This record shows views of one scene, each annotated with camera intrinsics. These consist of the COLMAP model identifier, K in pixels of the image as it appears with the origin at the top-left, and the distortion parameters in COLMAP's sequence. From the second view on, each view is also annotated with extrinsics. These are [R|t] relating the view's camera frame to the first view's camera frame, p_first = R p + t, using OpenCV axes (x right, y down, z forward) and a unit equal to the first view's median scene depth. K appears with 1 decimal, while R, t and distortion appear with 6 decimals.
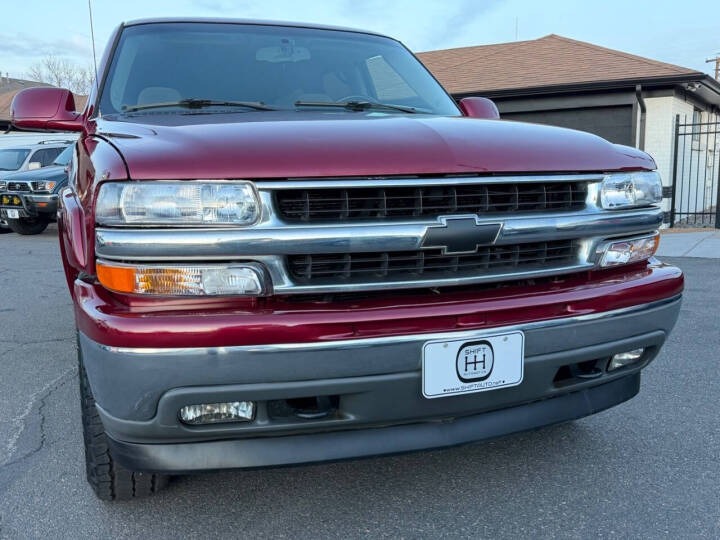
lens RADIAL K [[727.6, 0, 360.0], [0, 727.6, 270.0], [0, 0, 1]] dist [0.010240, 0.005678]
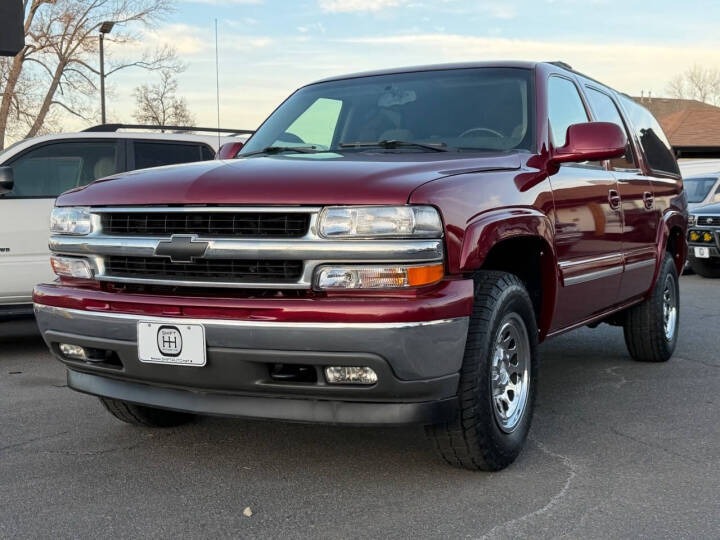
lens RADIAL K [[864.9, 0, 360.0], [0, 864.9, 270.0], [0, 0, 1]] dist [0.197096, -0.474340]
pose [[0.658590, 0.058411, -0.750232, 1.591902], [-0.102765, 0.994624, -0.012774, -0.021784], [0.745452, 0.085511, 0.661051, 0.176203]]
